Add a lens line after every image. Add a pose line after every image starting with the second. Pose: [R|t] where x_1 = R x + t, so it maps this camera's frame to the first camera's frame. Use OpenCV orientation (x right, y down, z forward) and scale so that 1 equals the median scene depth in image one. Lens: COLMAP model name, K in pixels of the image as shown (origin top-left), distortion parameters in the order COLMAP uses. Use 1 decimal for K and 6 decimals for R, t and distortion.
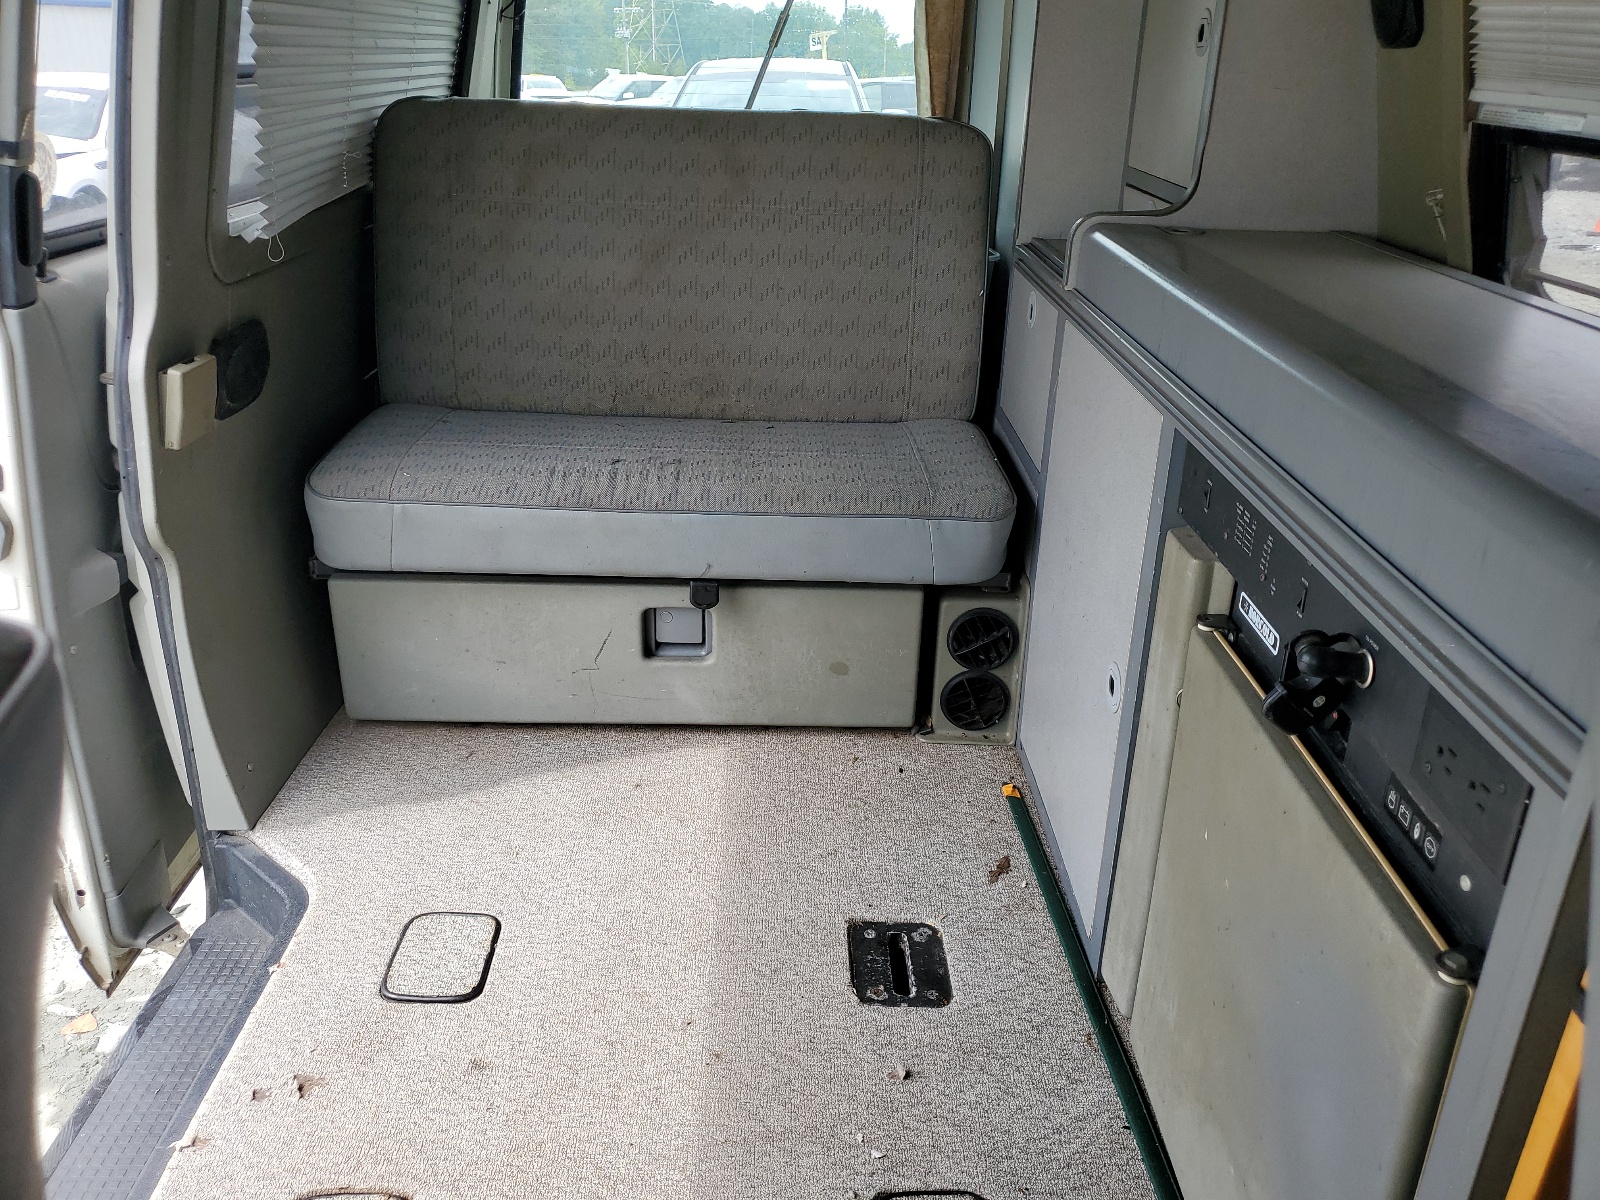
lens RADIAL K [[1274.3, 0, 803.3], [0, 1274.3, 594.1], [0, 0, 1]] dist [0.085551, -0.011813]
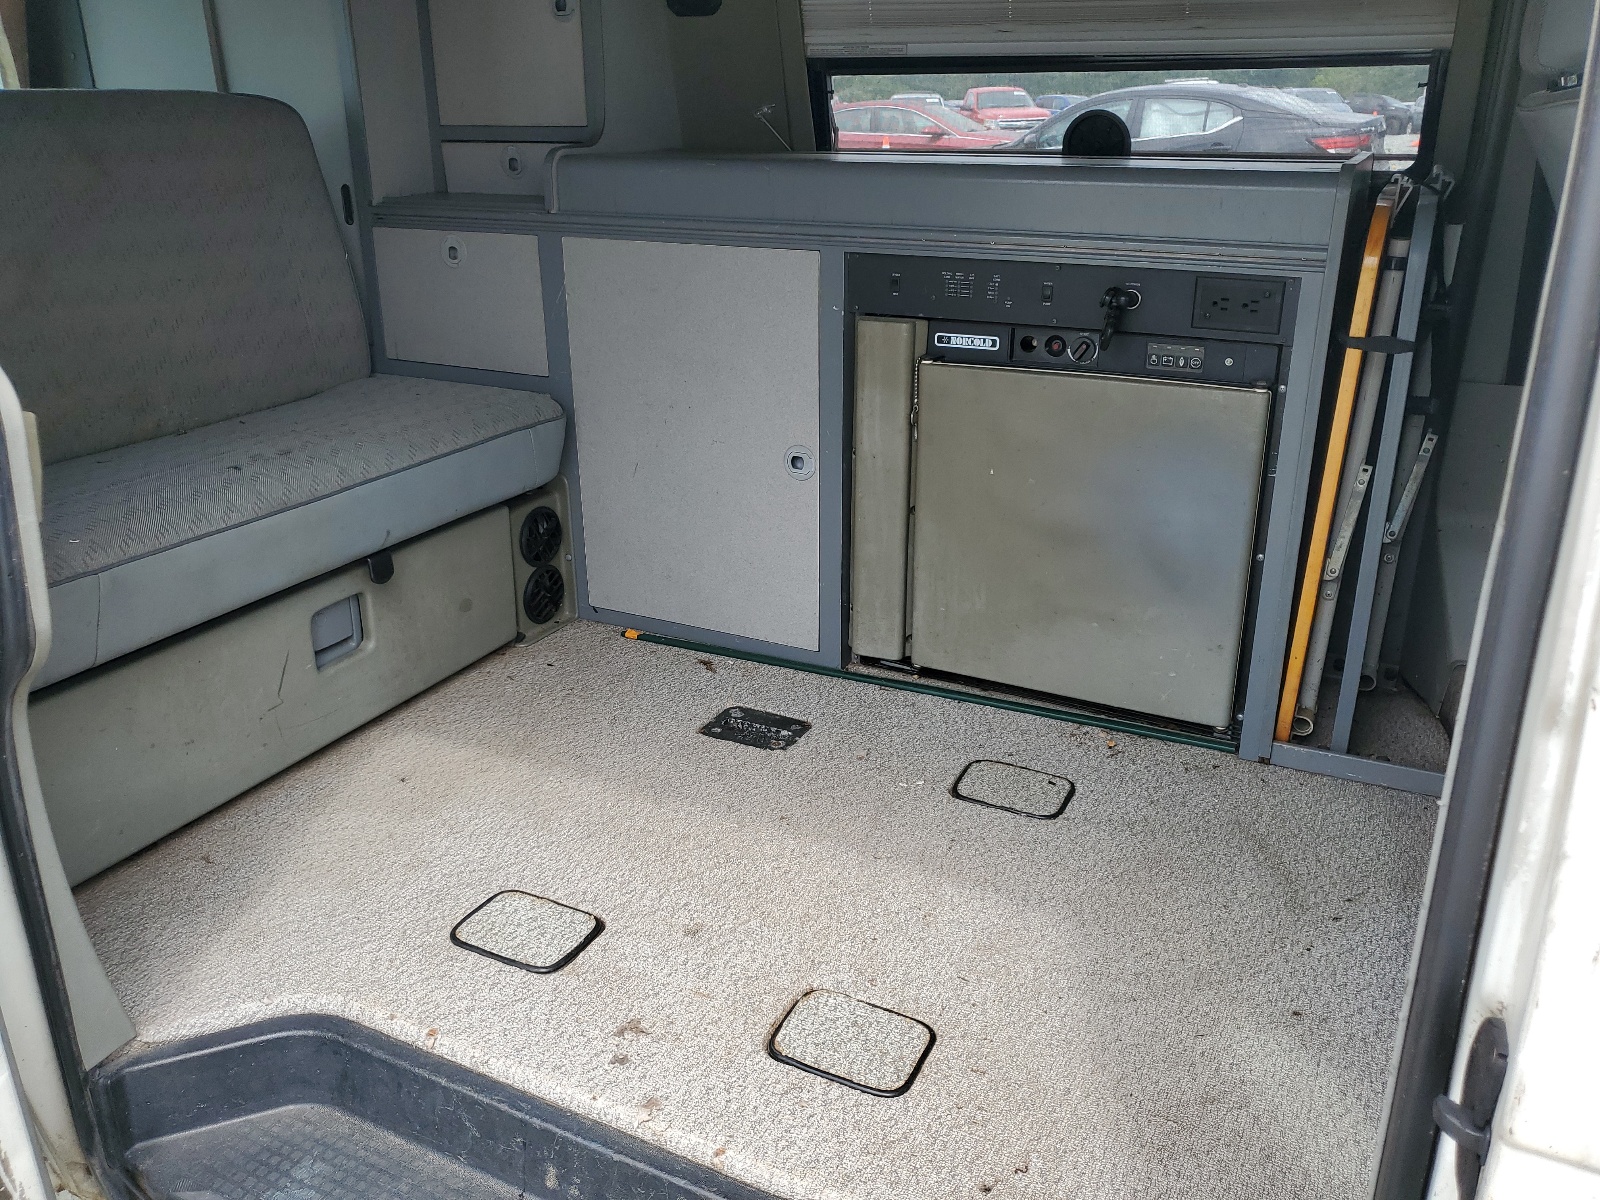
lens RADIAL K [[1274.3, 0, 801.1], [0, 1274.3, 599.2], [0, 0, 1]] dist [0.085551, -0.011813]
pose [[0.463235, -0.356677, 0.811292, -0.704276], [0.385938, 0.905263, 0.177626, -0.027452], [-0.797788, 0.230826, 0.557005, 0.188241]]
